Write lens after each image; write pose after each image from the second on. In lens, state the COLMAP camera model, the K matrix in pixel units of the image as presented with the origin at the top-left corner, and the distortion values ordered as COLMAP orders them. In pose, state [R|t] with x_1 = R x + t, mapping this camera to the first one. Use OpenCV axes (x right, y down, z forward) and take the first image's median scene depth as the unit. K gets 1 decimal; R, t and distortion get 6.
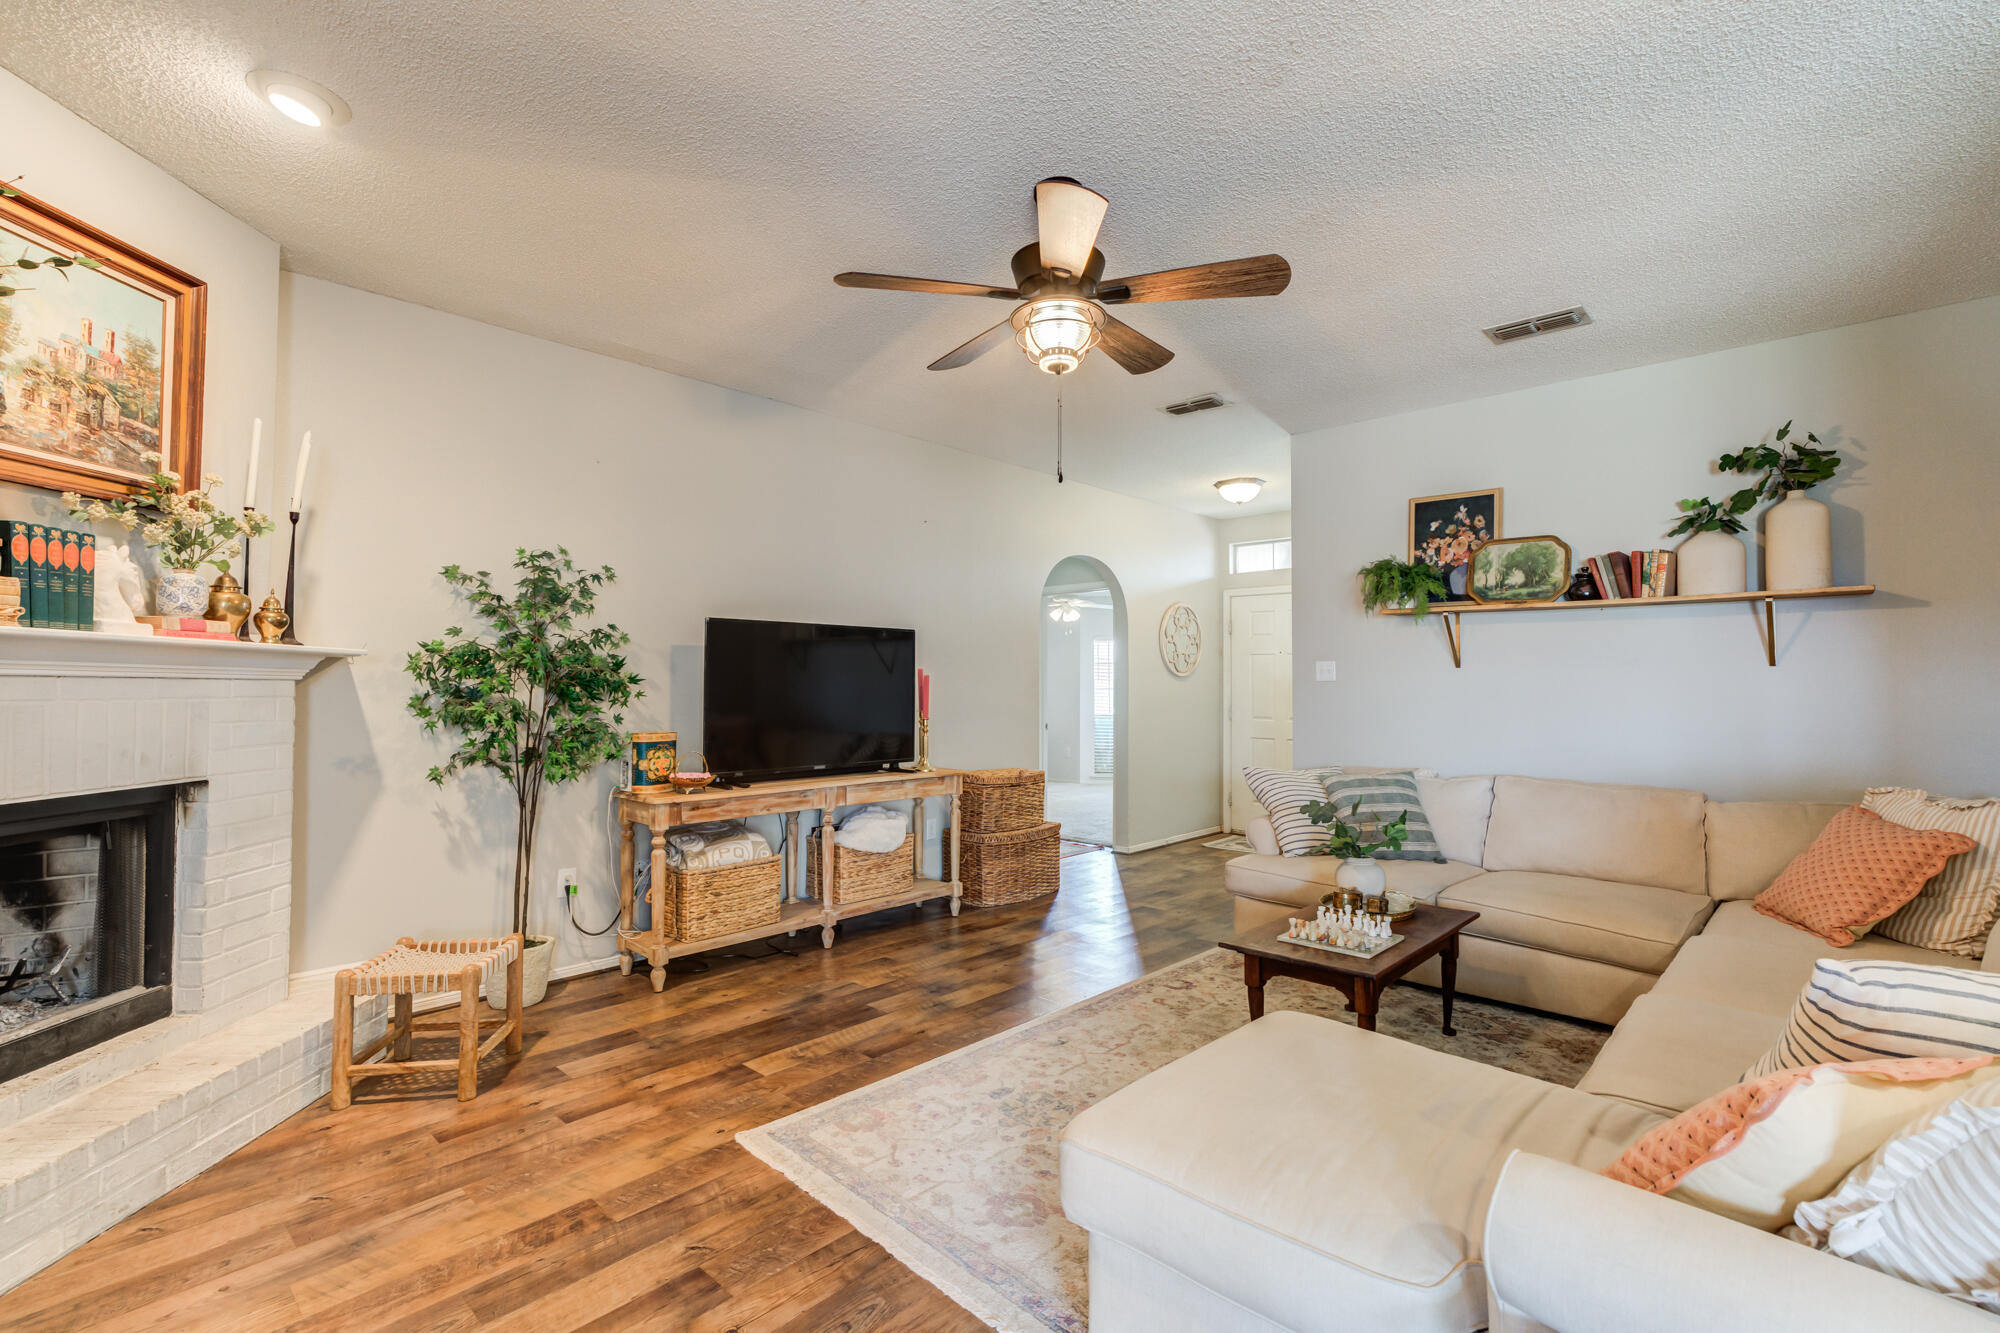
lens RADIAL K [[898.3, 0, 997.3], [0, 898.3, 658.7], [0, 0, 1]] dist [-0.024689, 0.015812]
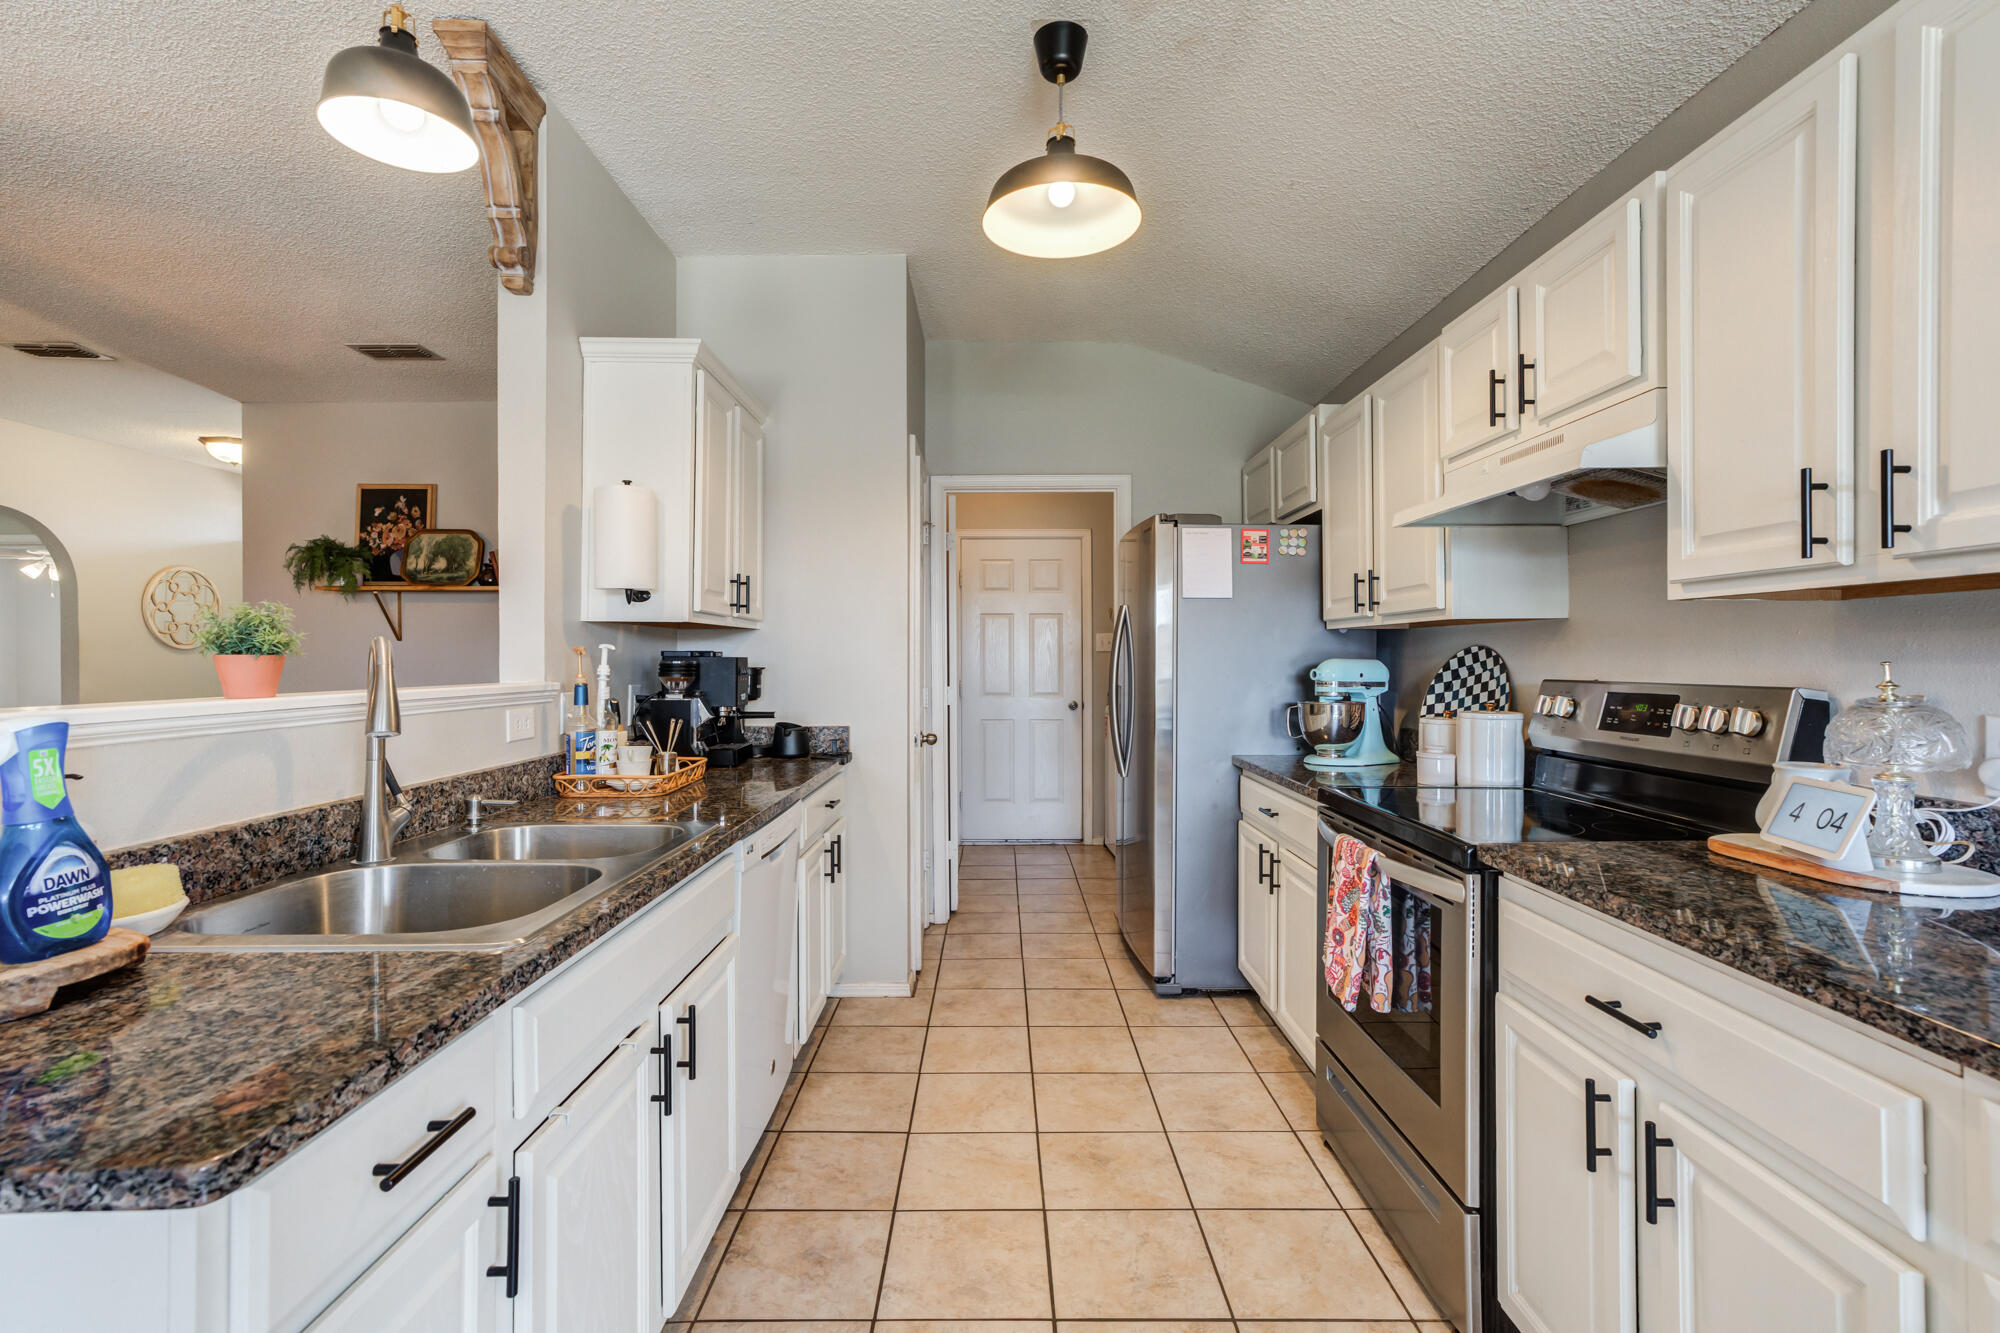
lens RADIAL K [[906.2, 0, 1000.6], [0, 906.2, 656.0], [0, 0, 1]] dist [-0.017870, 0.016244]
pose [[0.727259, -0.010589, 0.686282, 0.370841], [-0.010558, 0.999590, 0.026611, -0.011721], [-0.686282, -0.026599, 0.726849, -0.436255]]
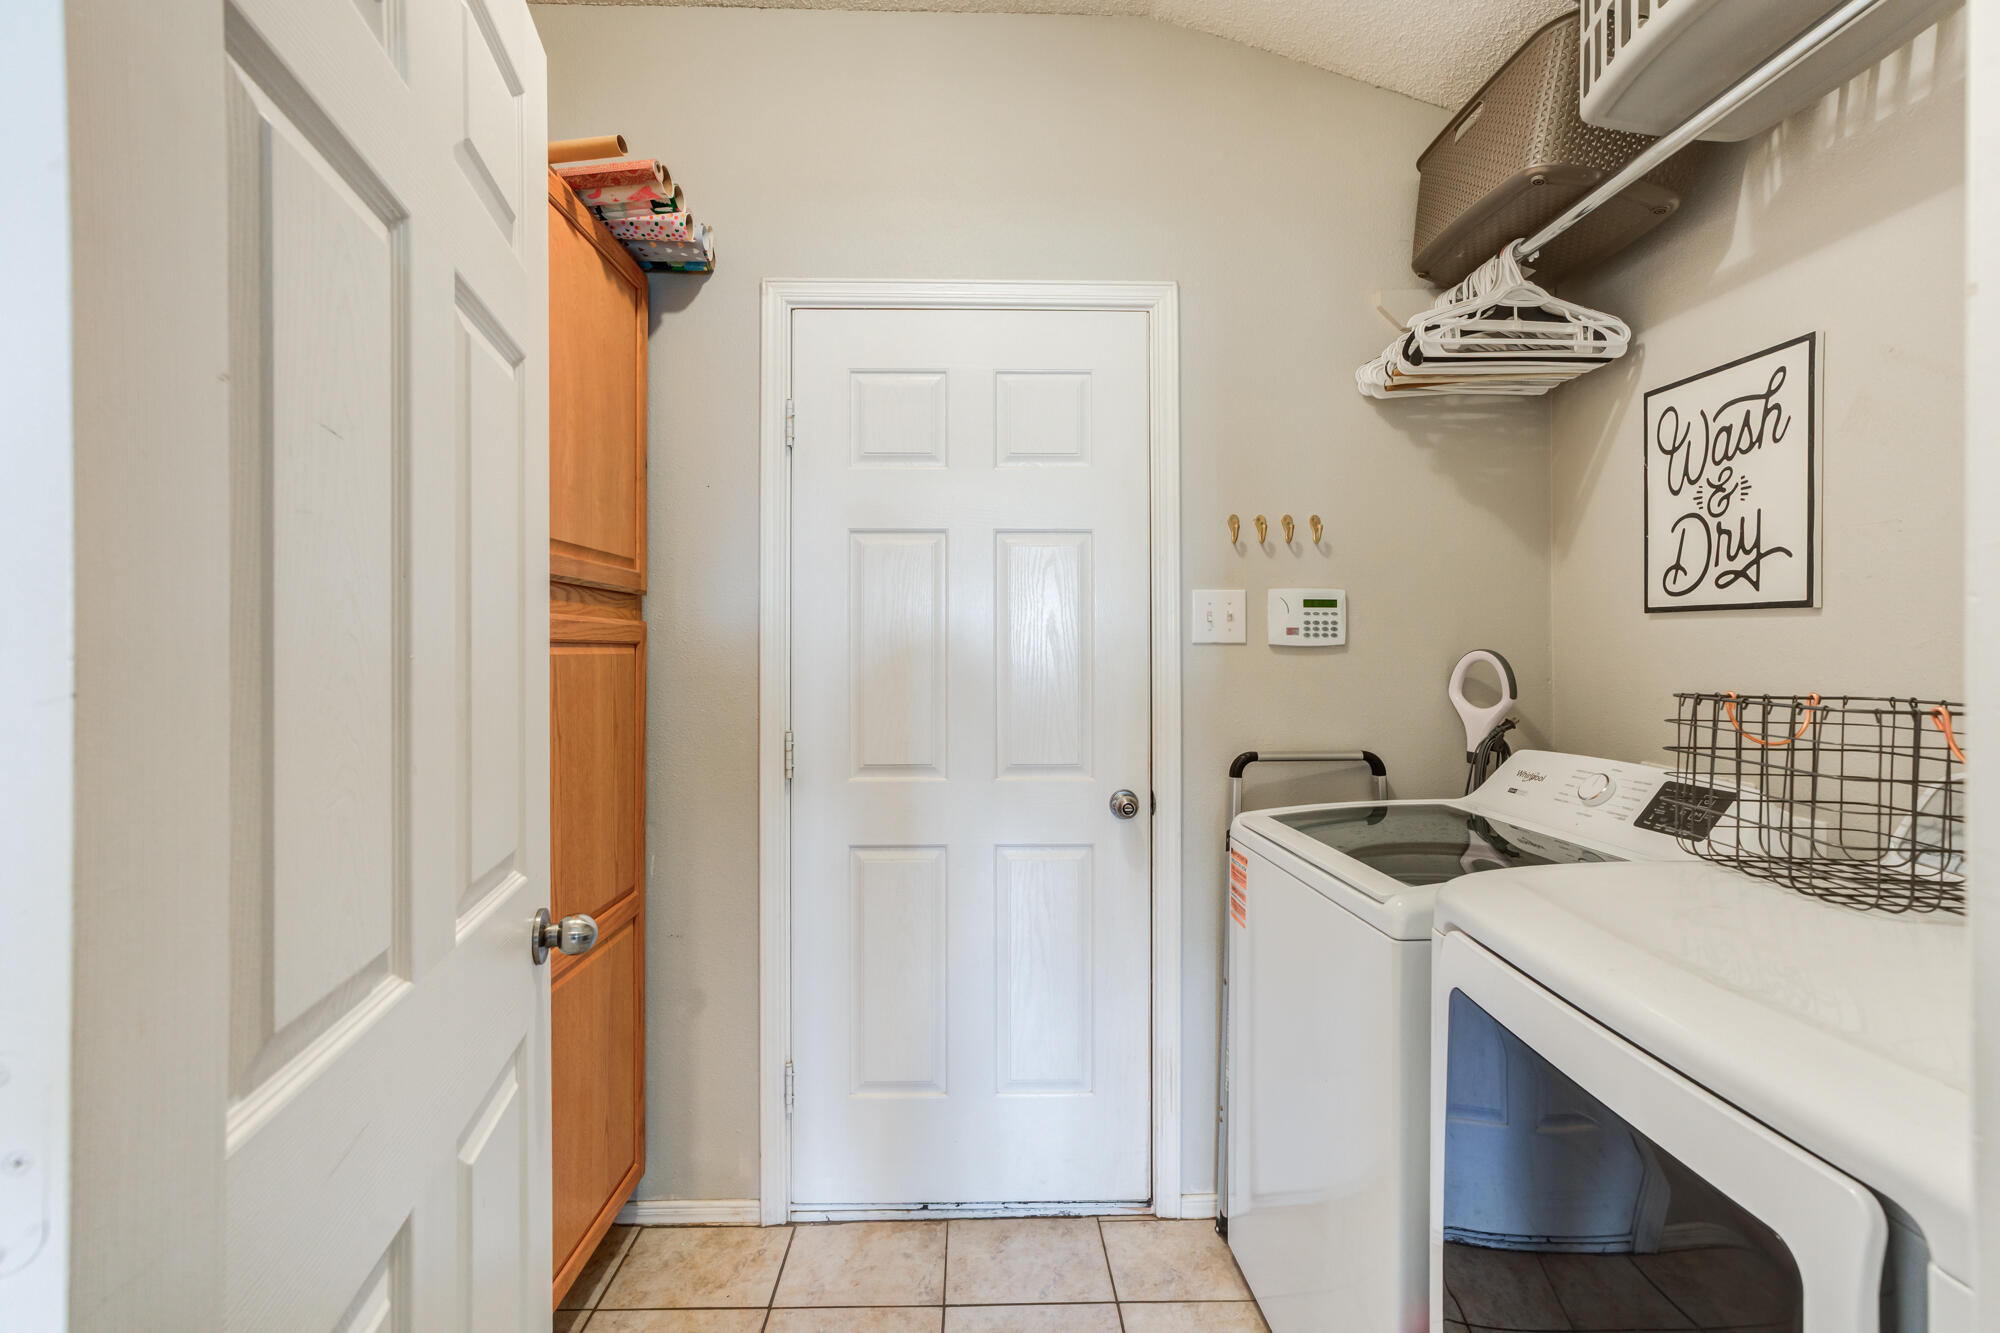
lens RADIAL K [[915.1, 0, 990.6], [0, 915.1, 666.7], [0, 0, 1]] dist [-0.022754, 0.020306]
pose [[0.718688, -0.010496, 0.695254, 1.137008], [-0.013198, 0.999500, 0.028733, 0.021916], [-0.695208, -0.029826, 0.718190, 0.314445]]
